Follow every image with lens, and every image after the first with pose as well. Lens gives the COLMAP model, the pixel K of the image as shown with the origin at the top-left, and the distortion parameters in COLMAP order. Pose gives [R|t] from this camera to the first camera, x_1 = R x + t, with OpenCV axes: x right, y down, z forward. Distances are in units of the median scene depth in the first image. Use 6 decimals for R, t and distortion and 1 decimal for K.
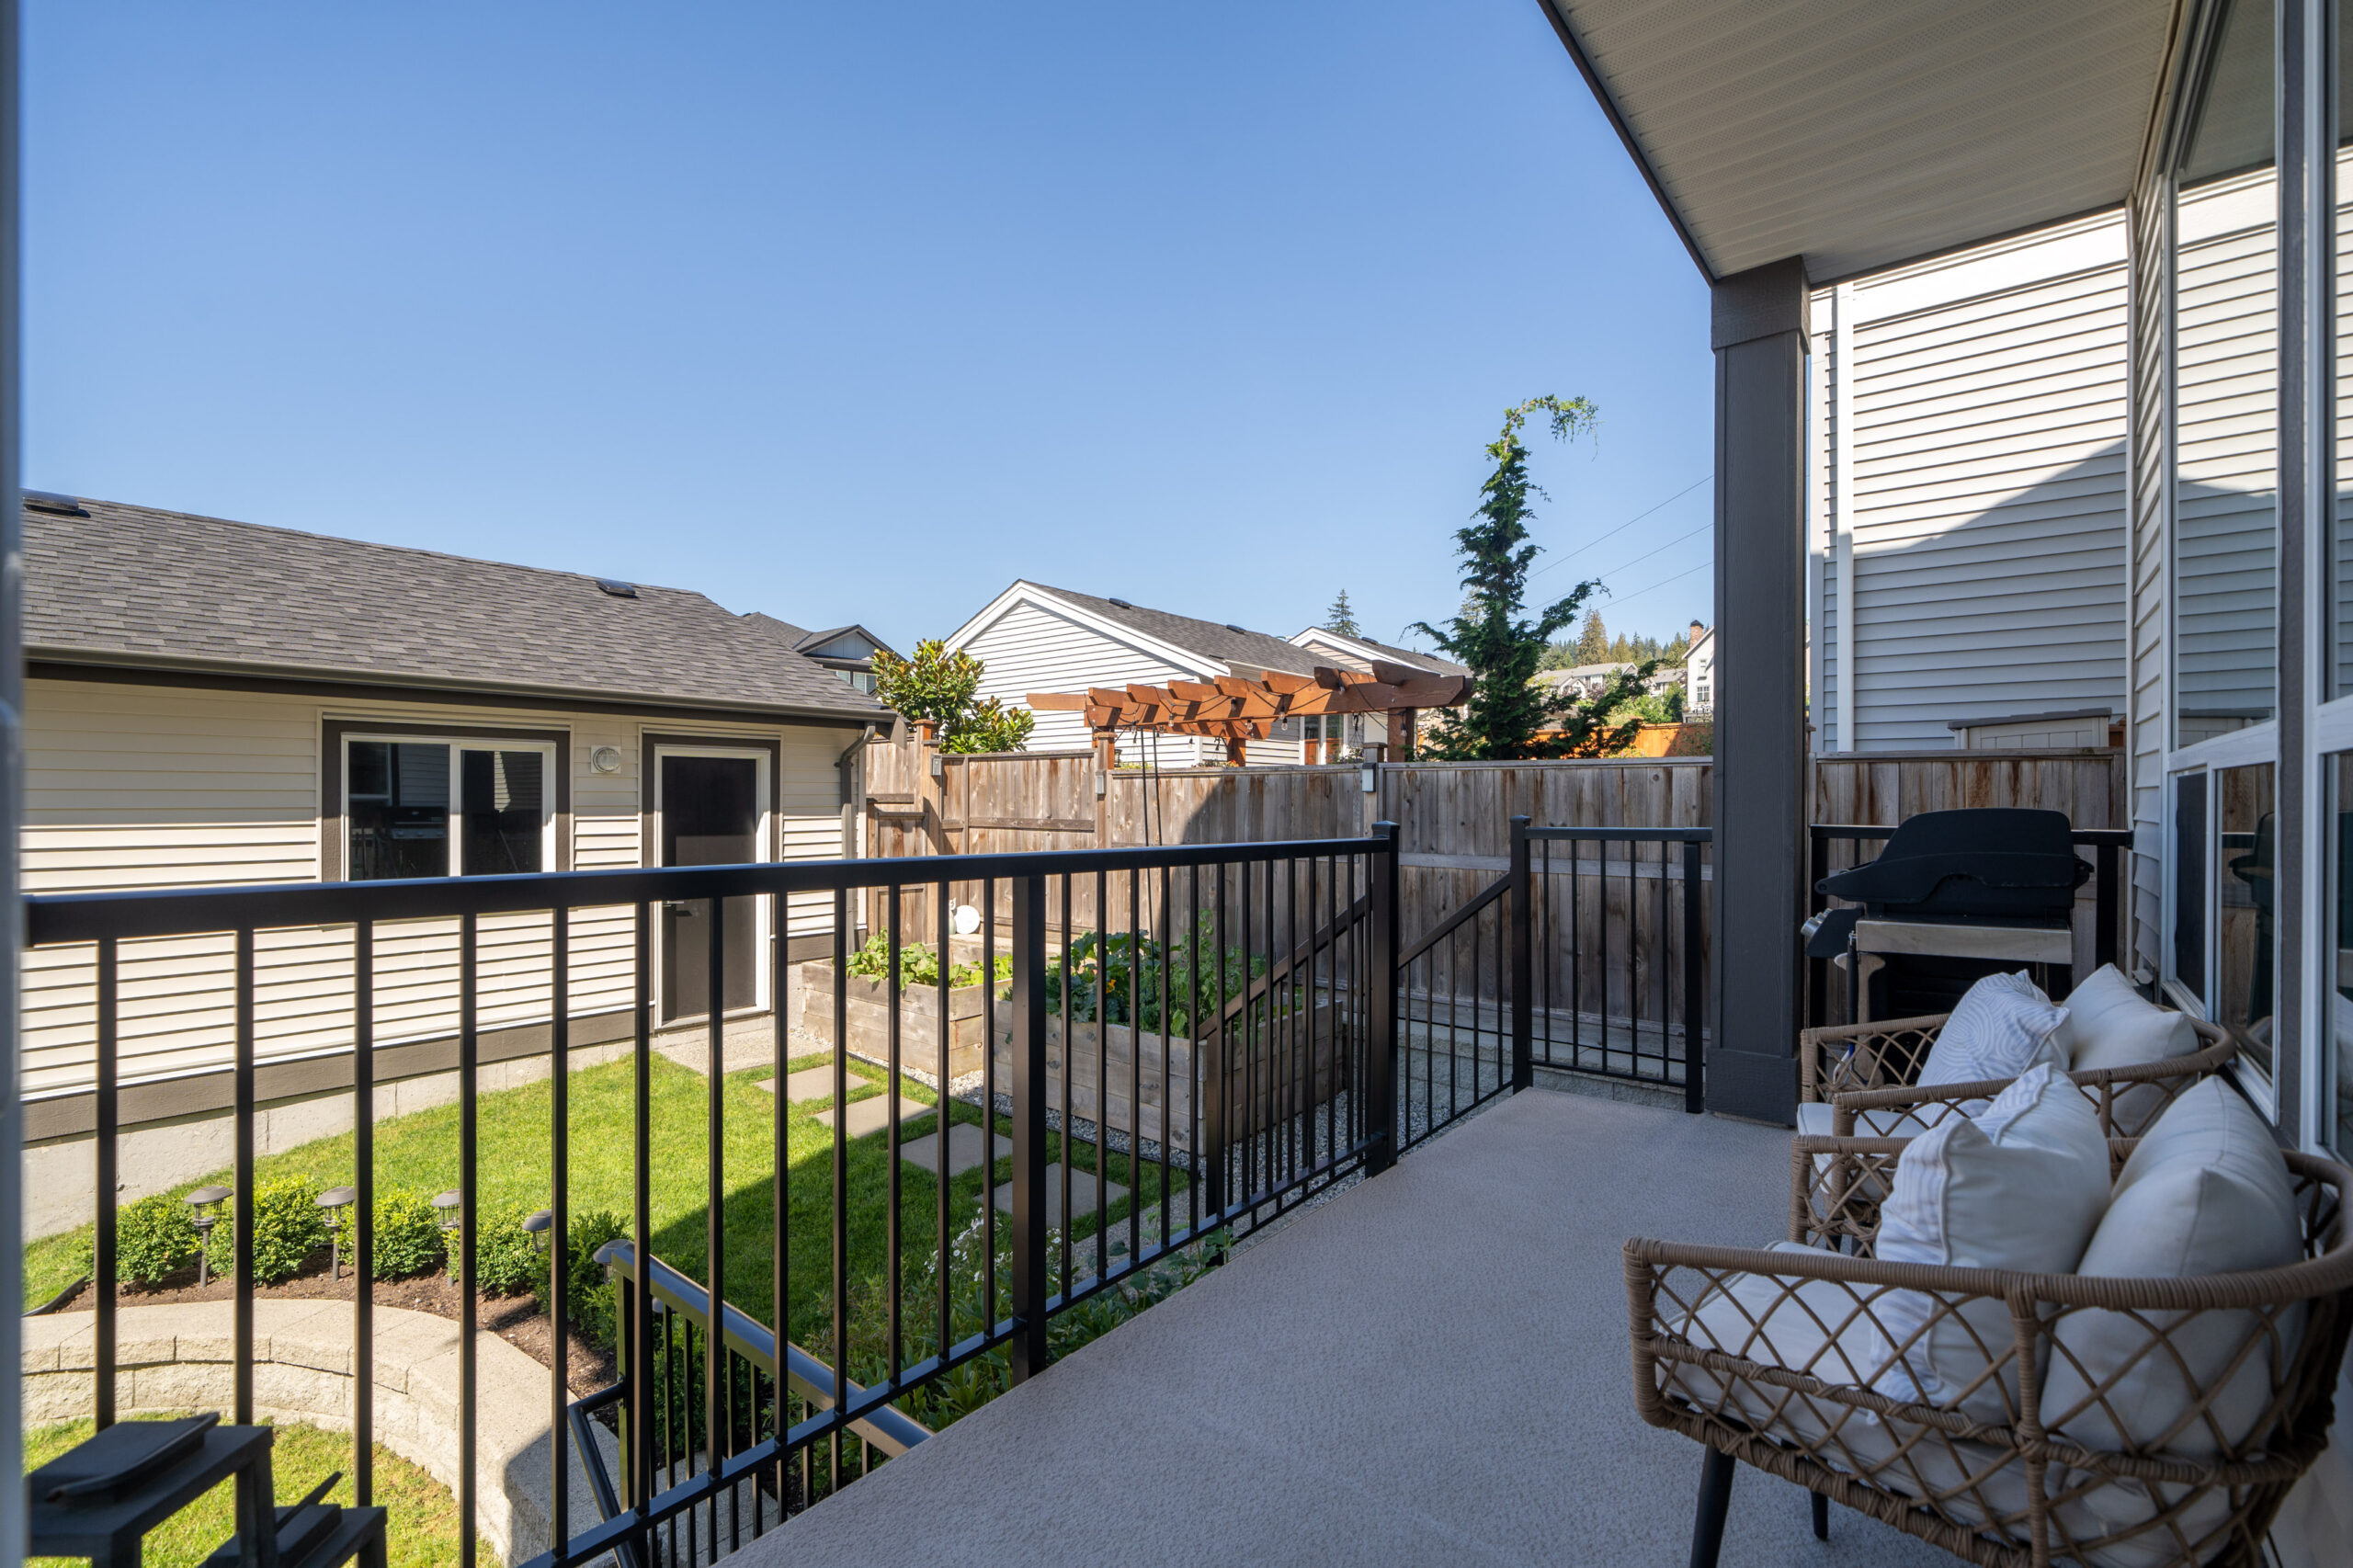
lens RADIAL K [[1026.3, 0, 1176.5], [0, 1026.3, 784.0], [0, 0, 1]] dist [-0.000440, -0.000023]
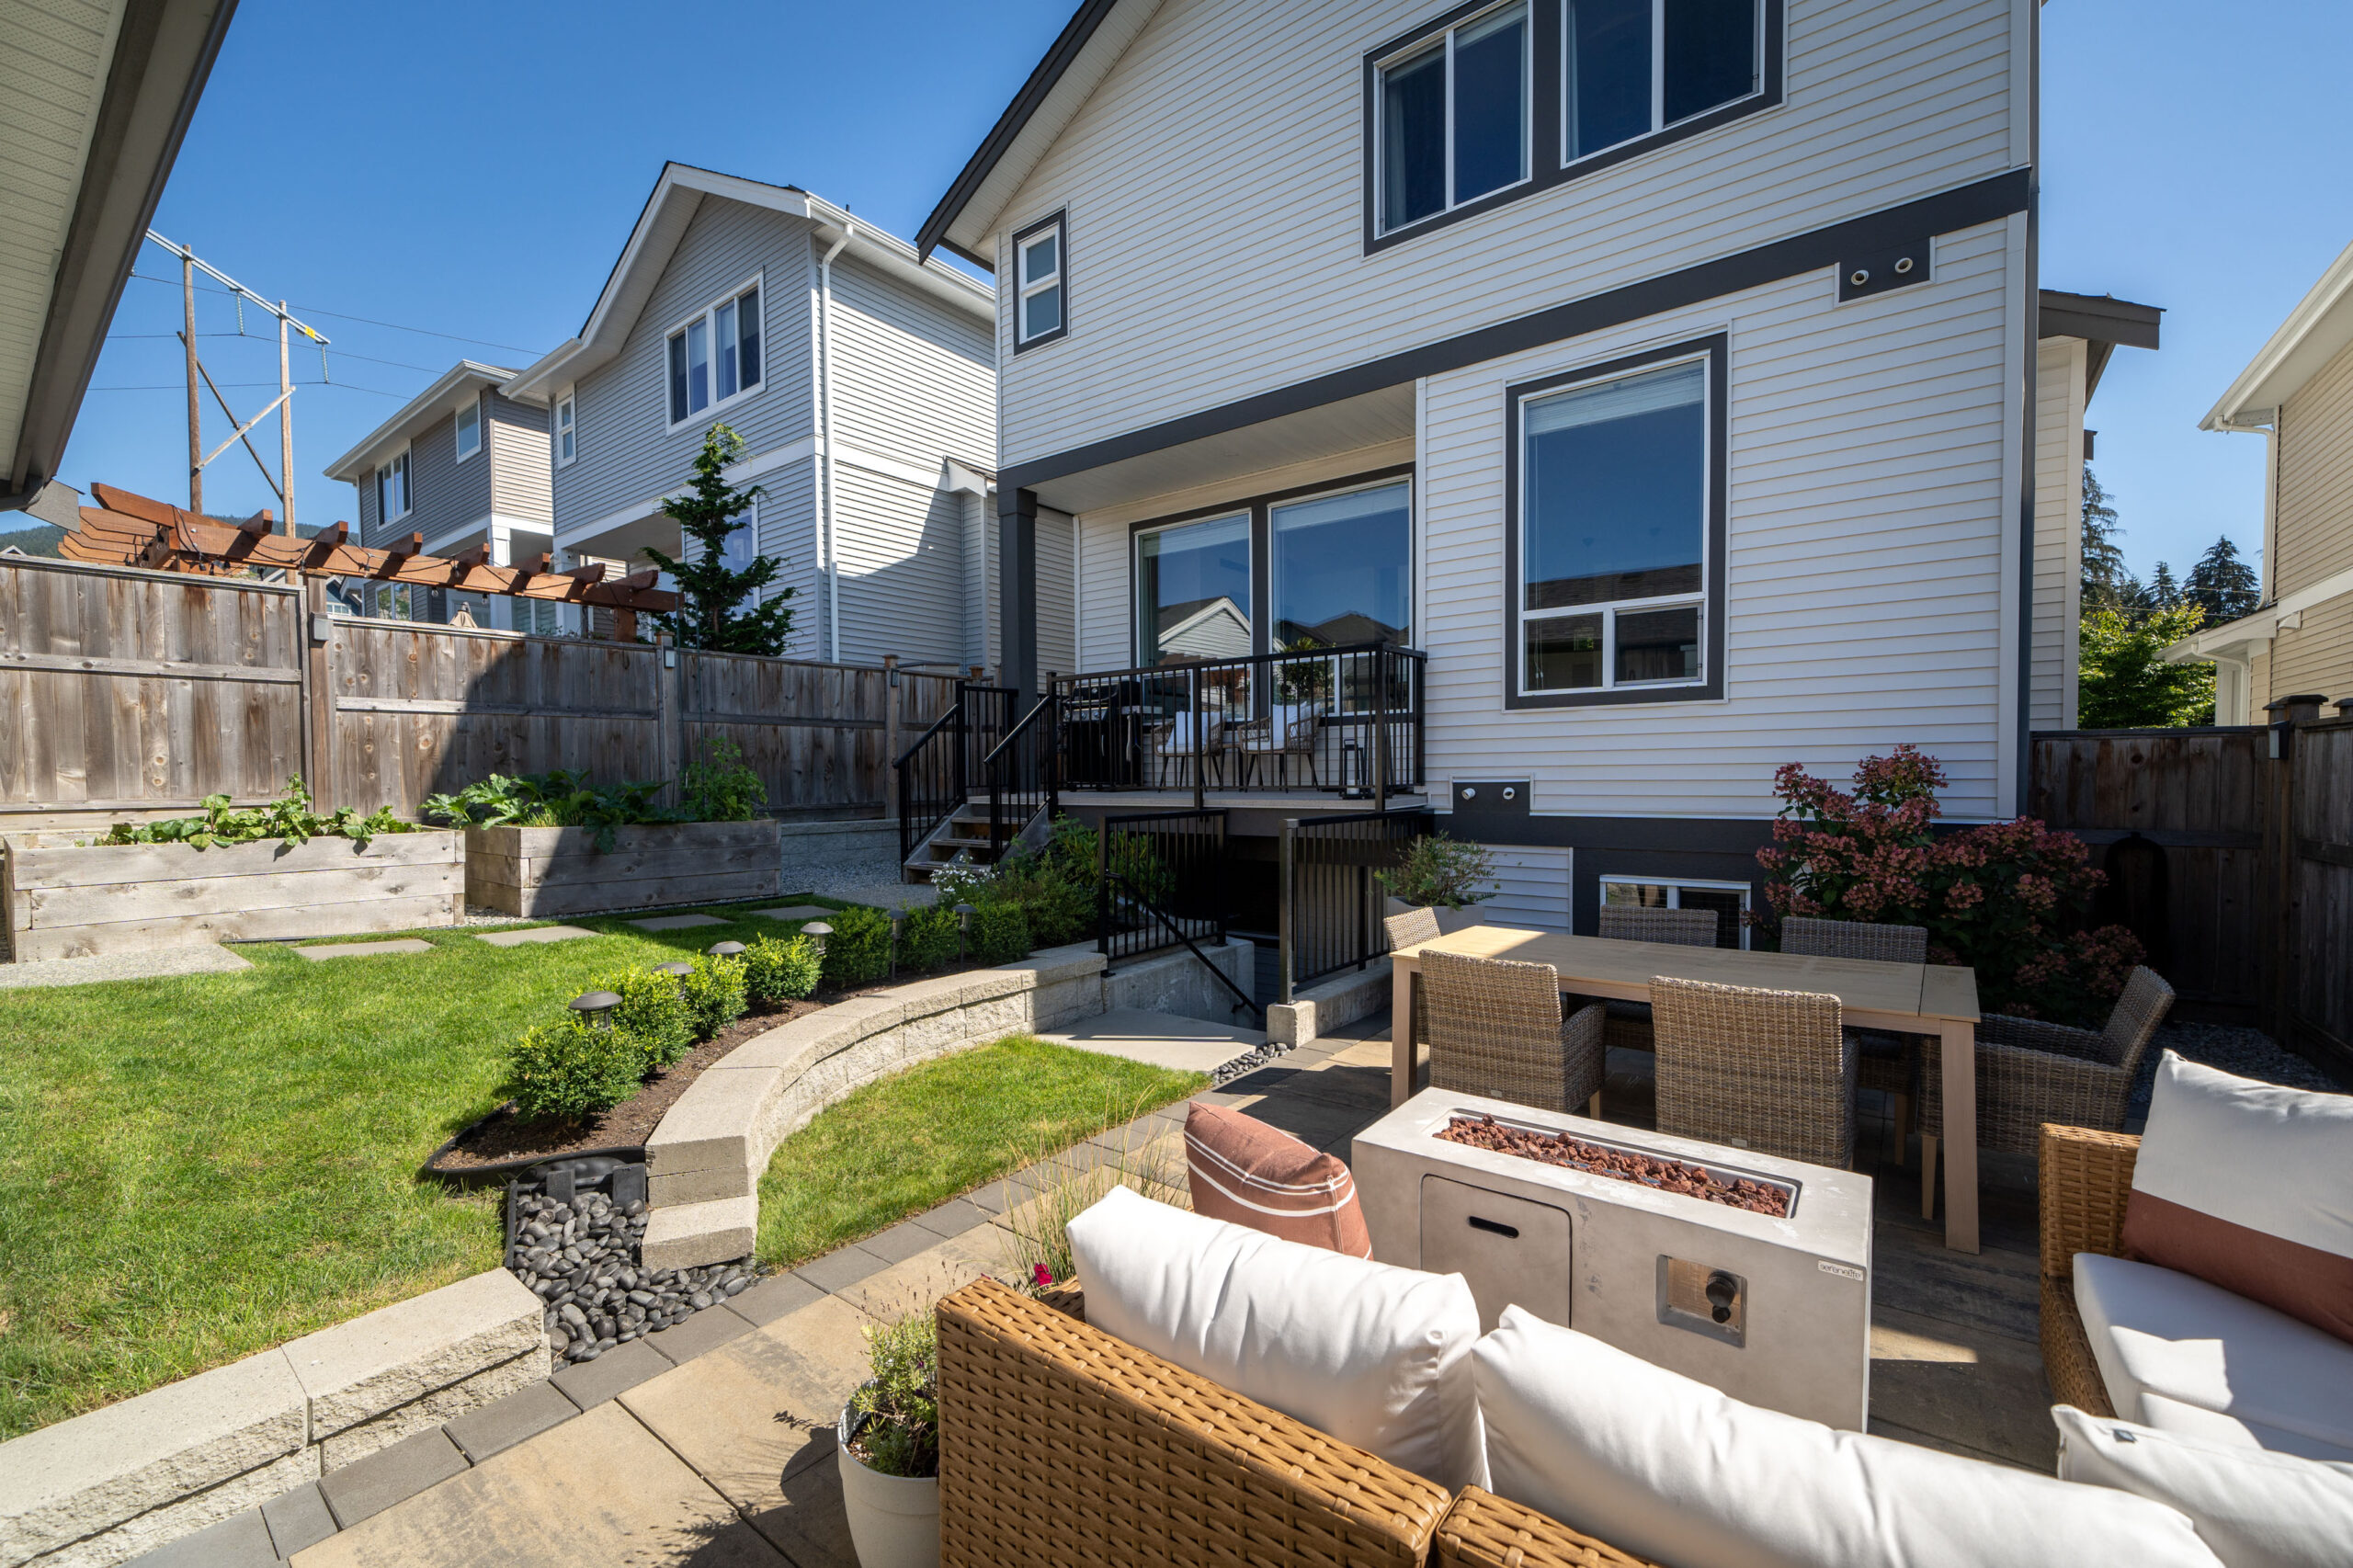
lens RADIAL K [[957.8, 0, 1176.5], [0, 957.8, 784.0], [0, 0, 1]] dist [0.000056, 0.000003]
pose [[-0.033313, -0.011028, 0.999384, -1.221617], [-0.002088, 0.999938, 0.010965, 0.162032], [-0.999443, -0.001722, -0.033334, 0.389469]]
